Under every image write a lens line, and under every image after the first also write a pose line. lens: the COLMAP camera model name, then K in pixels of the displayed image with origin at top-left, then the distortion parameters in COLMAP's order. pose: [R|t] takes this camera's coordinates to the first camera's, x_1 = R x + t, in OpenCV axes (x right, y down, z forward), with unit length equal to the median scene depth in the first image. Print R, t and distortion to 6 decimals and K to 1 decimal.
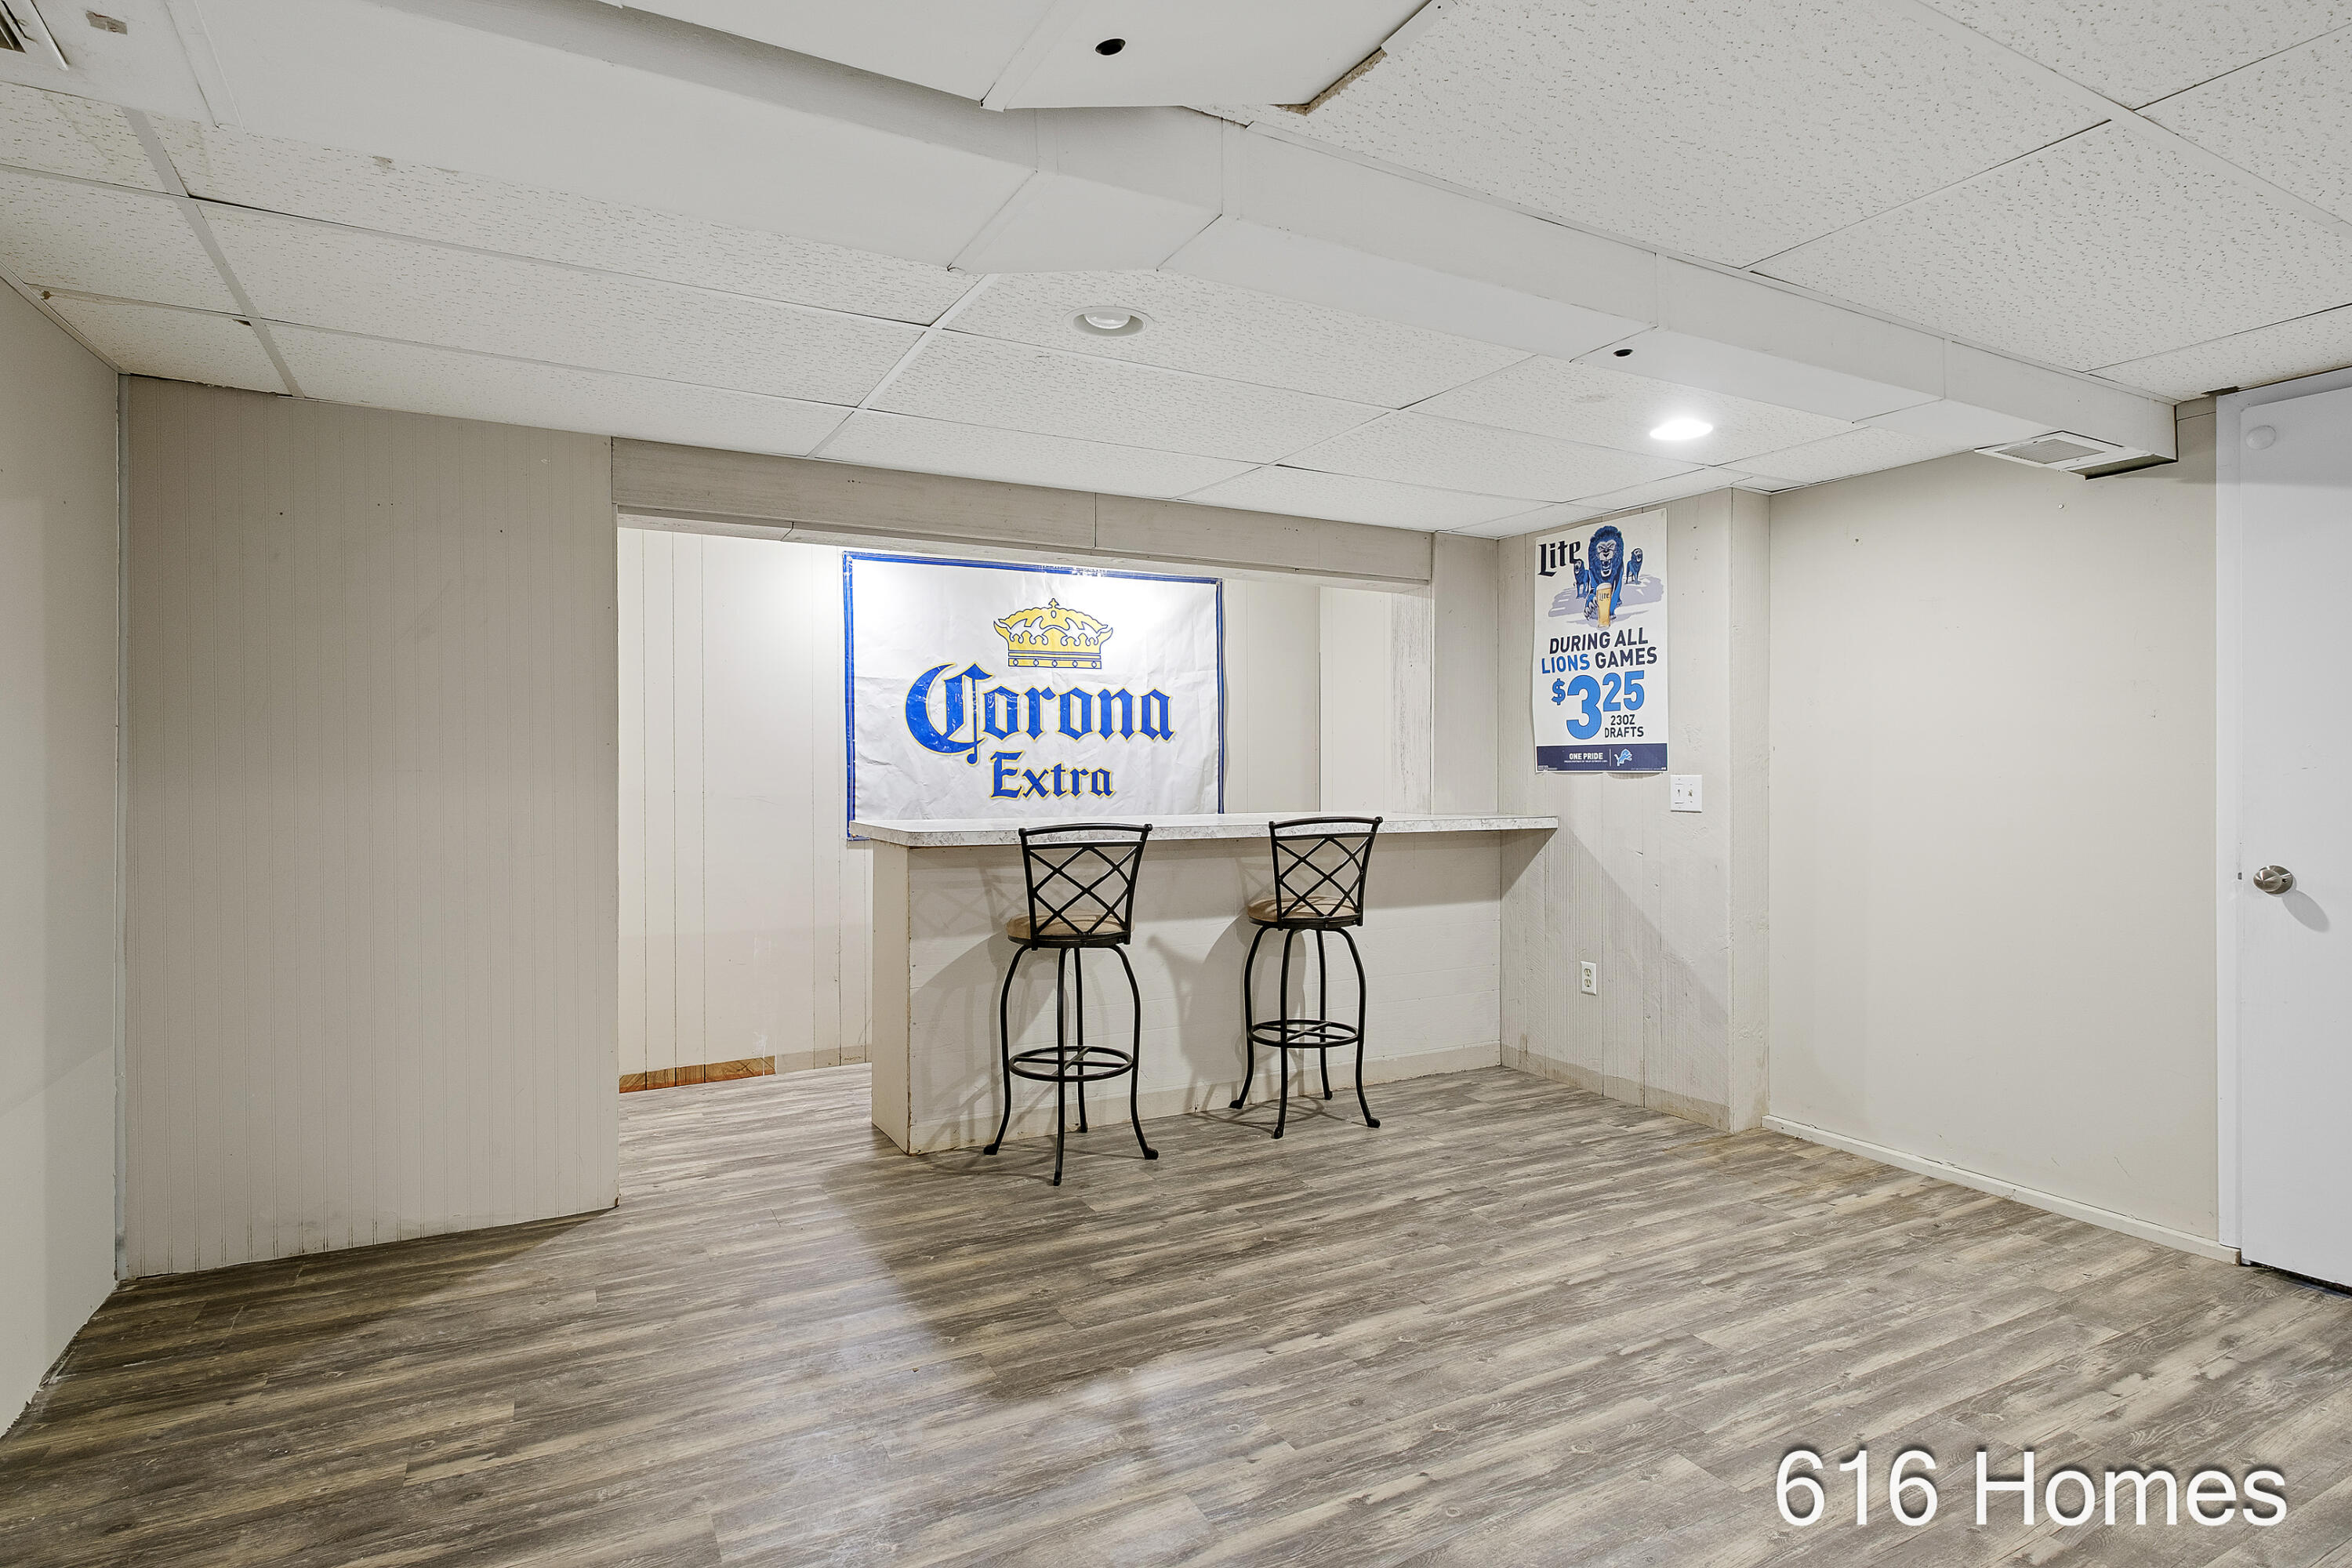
lens RADIAL K [[1223.0, 0, 1185.2], [0, 1223.0, 770.9], [0, 0, 1]] dist [-0.003826, -0.001154]
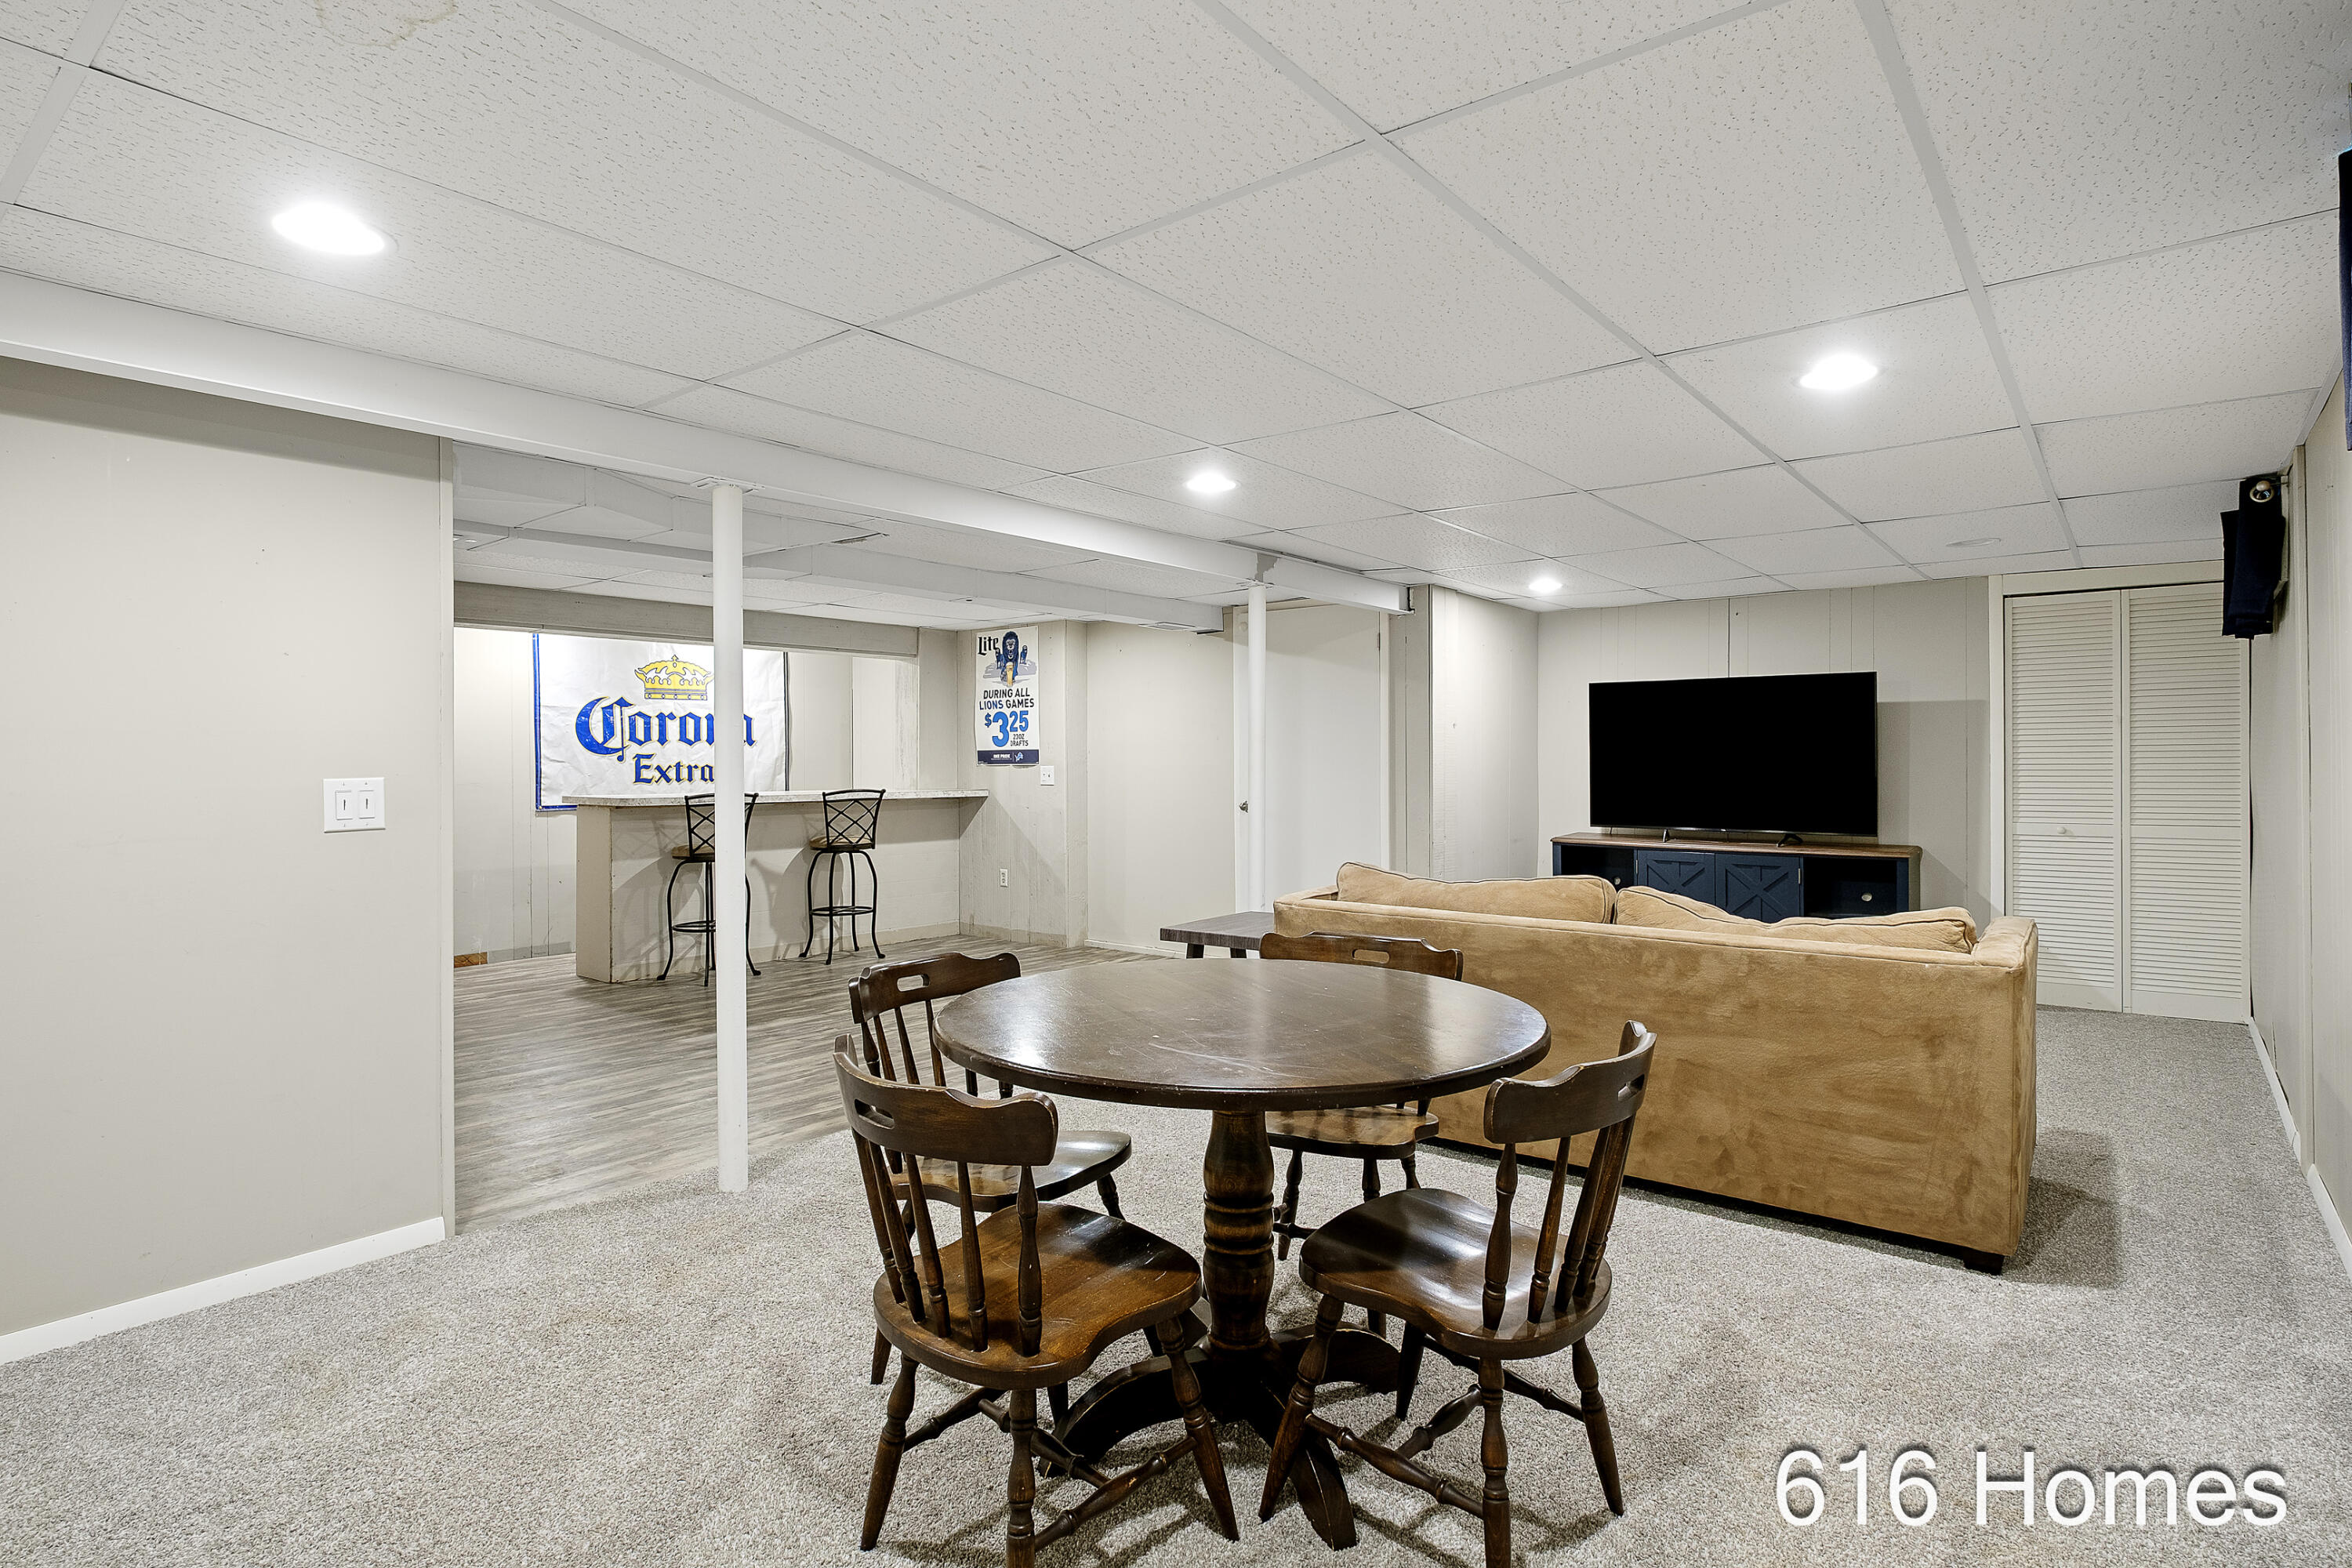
lens RADIAL K [[1183.1, 0, 1172.4], [0, 1183.1, 763.9], [0, 0, 1]] dist [-0.002119, -0.000105]
pose [[0.932982, -0.004097, 0.359900, -0.062426], [0.005268, 0.999984, -0.002273, 0.004265], [-0.359884, 0.004017, 0.932988, -0.661664]]
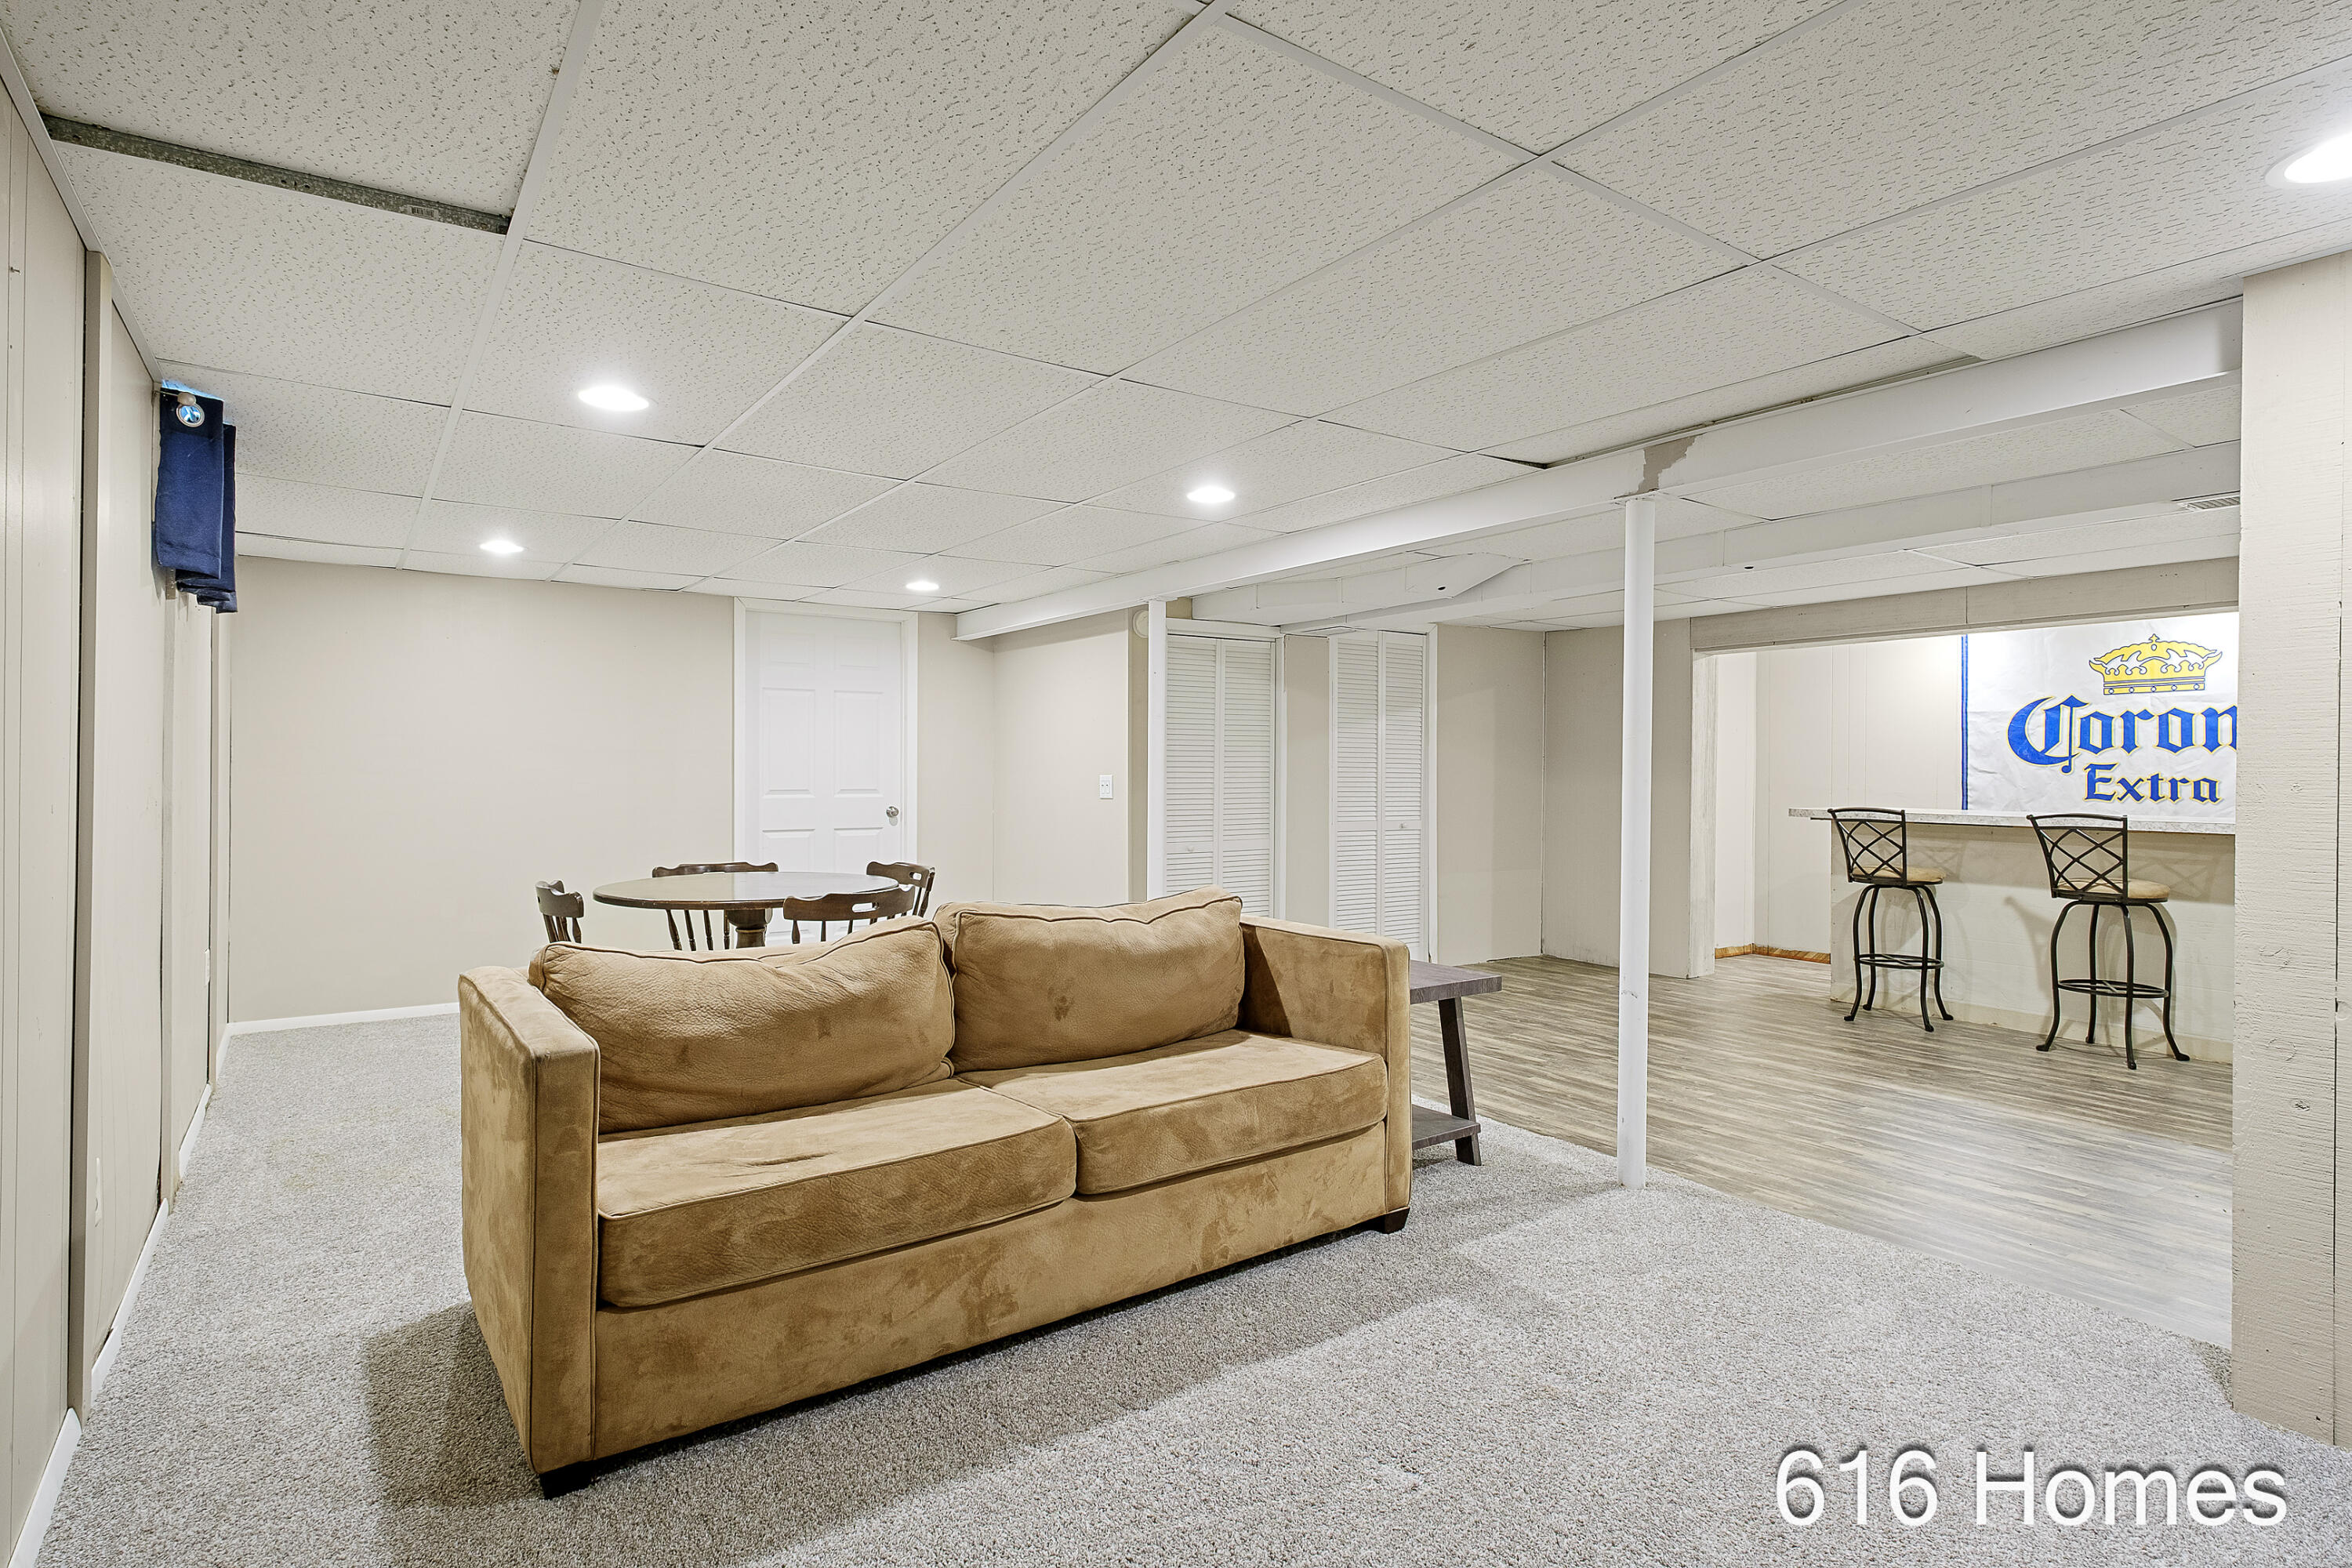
lens RADIAL K [[1188.4, 0, 1173.2], [0, 1188.4, 770.6], [0, 0, 1]] dist [0.002659, -0.003094]
pose [[0.105257, 0.000689, -0.994445, 0.992609], [-0.010894, 0.999941, -0.000460, 0.002389], [0.994385, 0.010882, 0.105258, -0.070676]]
